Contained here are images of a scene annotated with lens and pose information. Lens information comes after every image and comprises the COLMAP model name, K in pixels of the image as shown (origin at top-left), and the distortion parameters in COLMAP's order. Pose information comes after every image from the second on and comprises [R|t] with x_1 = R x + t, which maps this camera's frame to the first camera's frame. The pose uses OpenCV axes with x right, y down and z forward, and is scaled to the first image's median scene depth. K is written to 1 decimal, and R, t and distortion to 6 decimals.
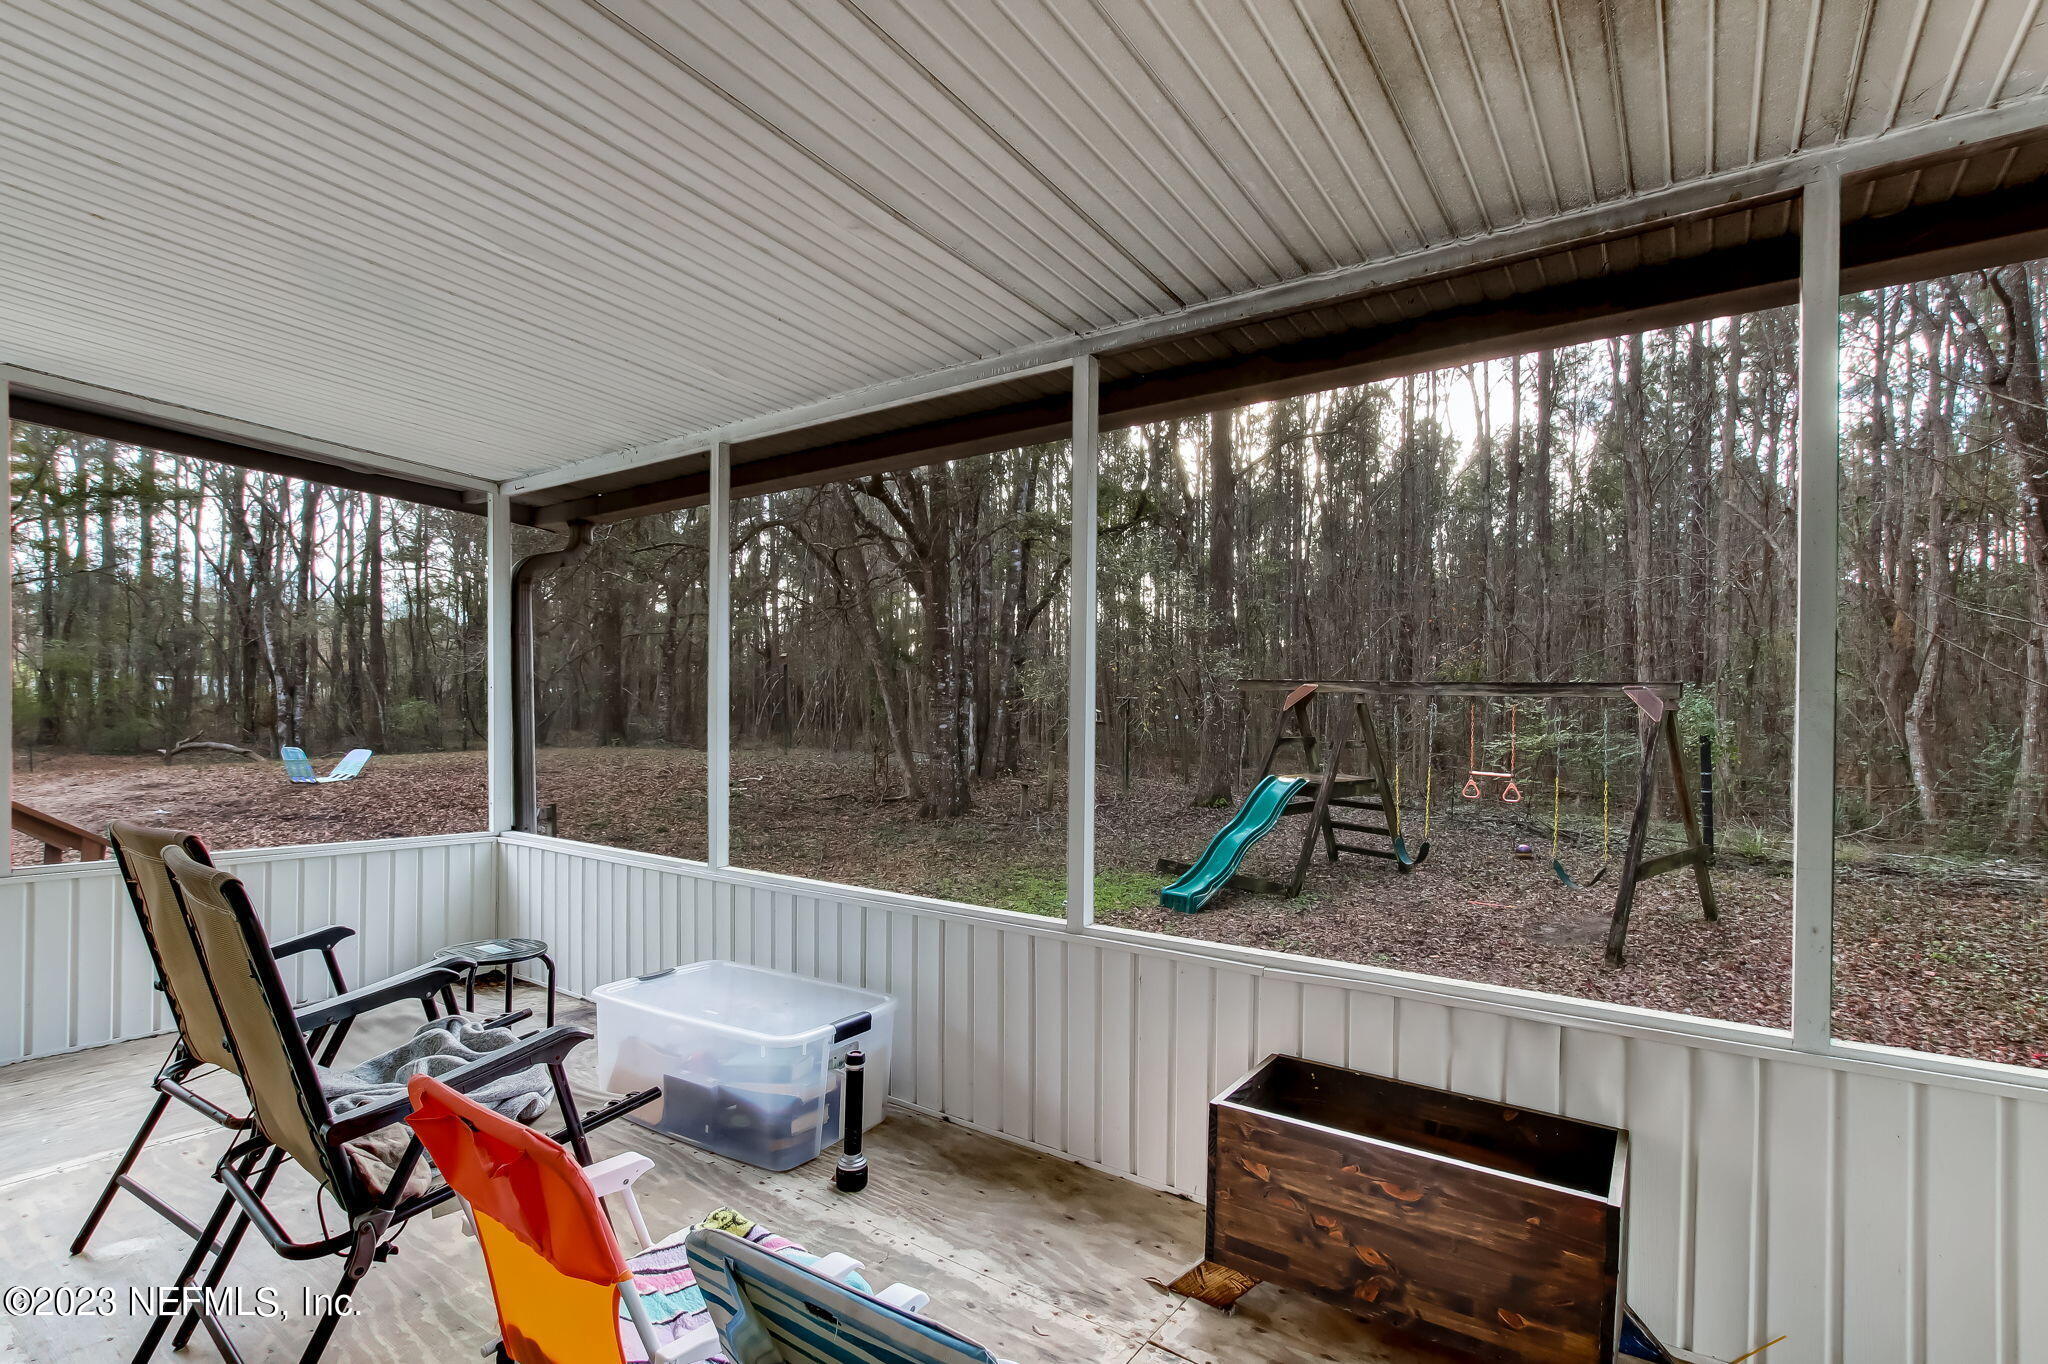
lens RADIAL K [[954.4, 0, 1025.2], [0, 954.4, 694.7], [0, 0, 1]] dist [-0.011843, 0.000908]
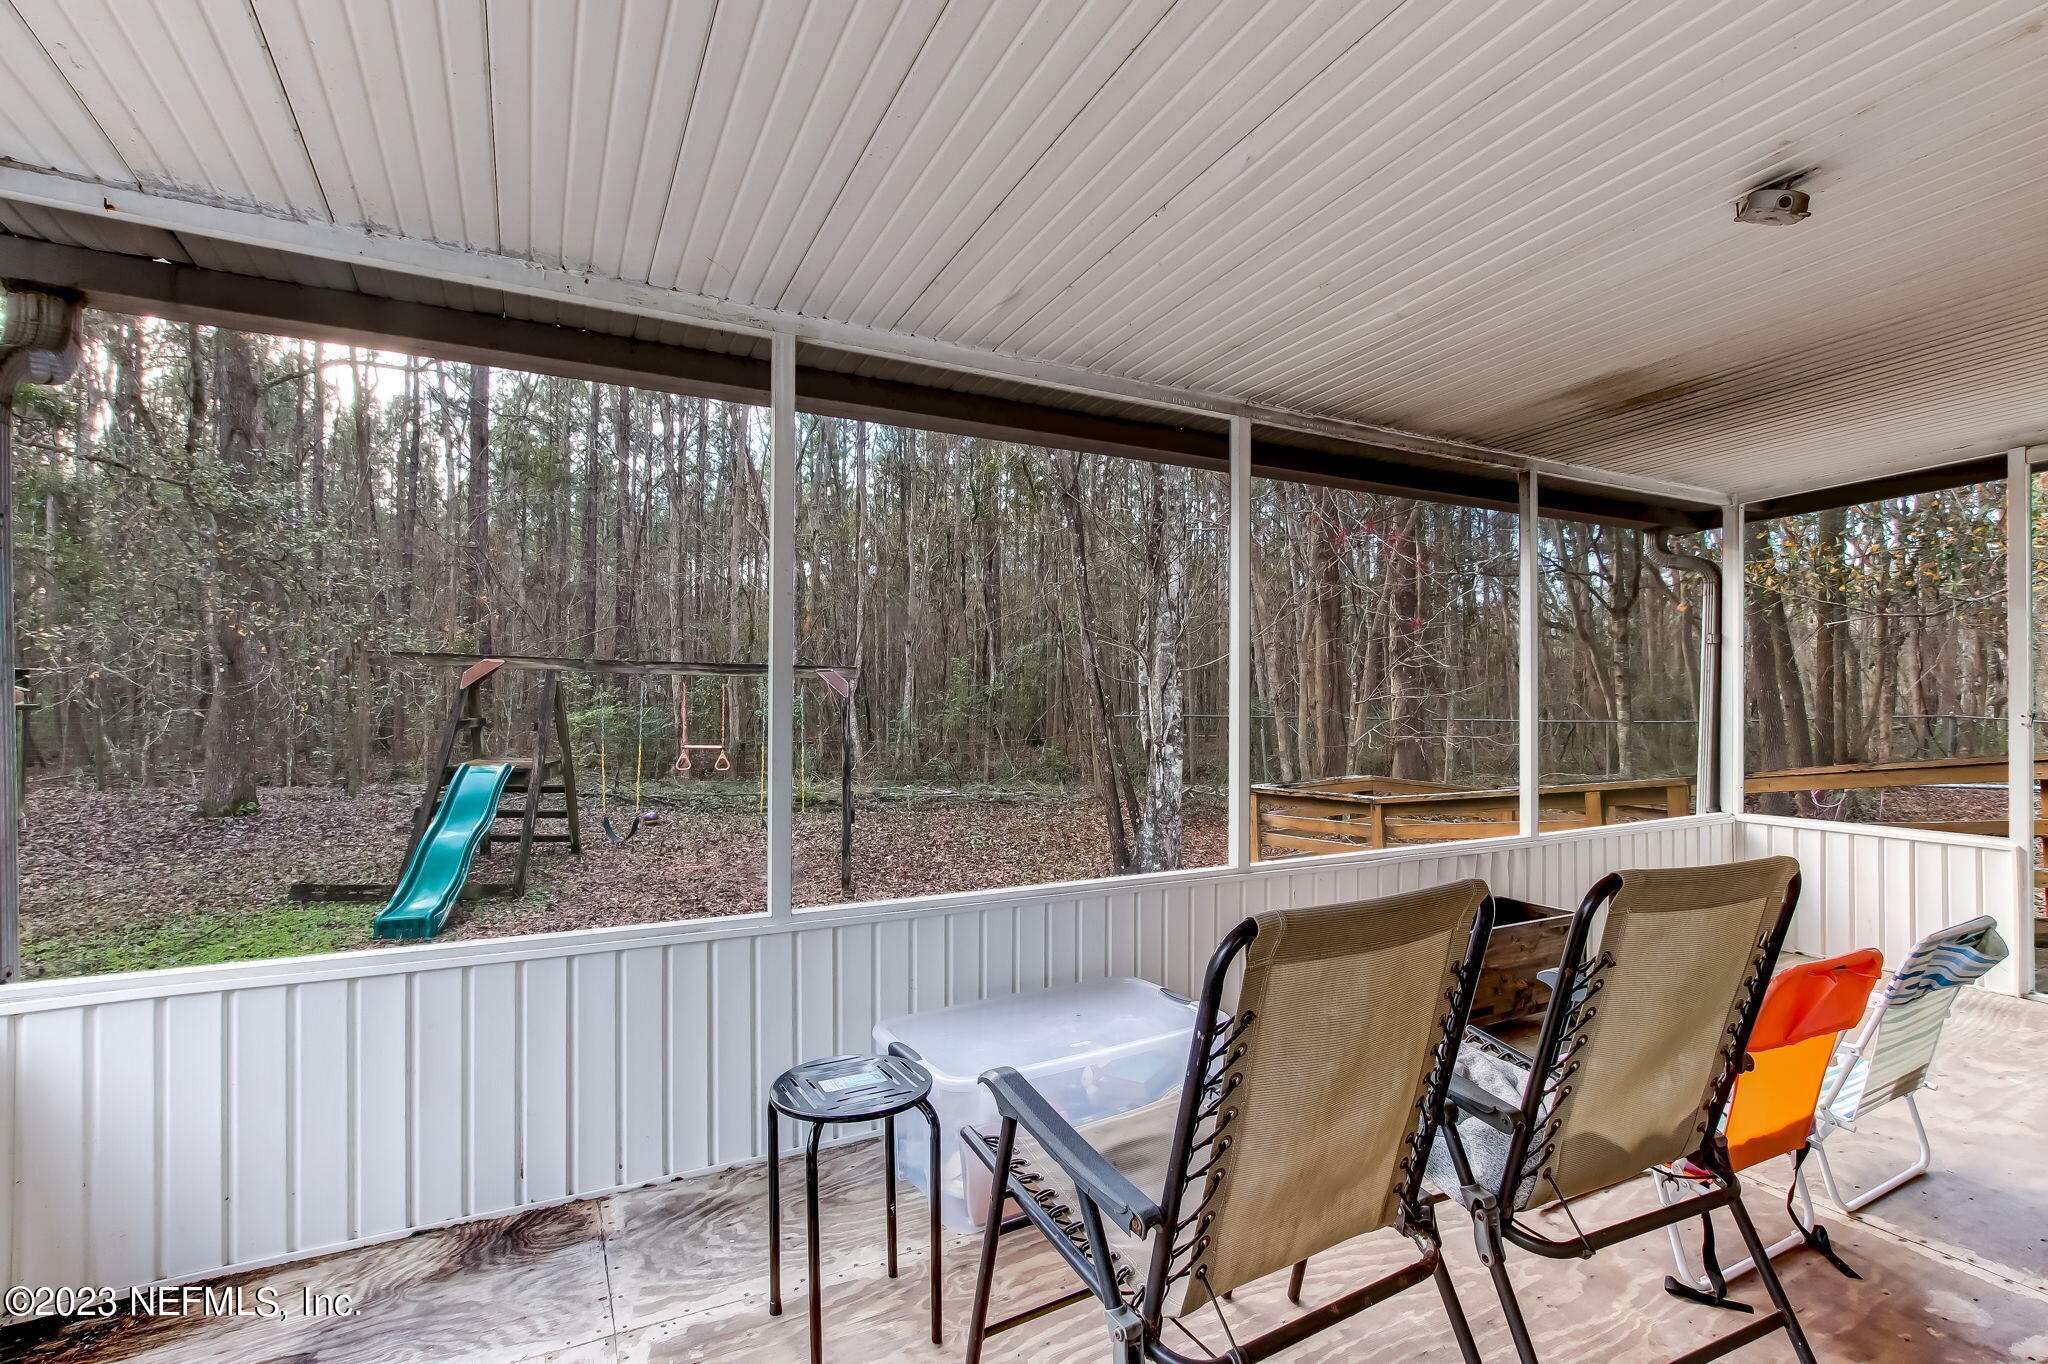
lens RADIAL K [[943.5, 0, 1030.6], [0, 943.5, 687.7], [0, 0, 1]] dist [-0.013446, 0.001659]
pose [[0.460811, -0.002269, 0.887495, -0.295799], [-0.013276, 0.999867, 0.009450, 0.000174], [-0.887399, -0.016137, 0.460720, 0.169240]]
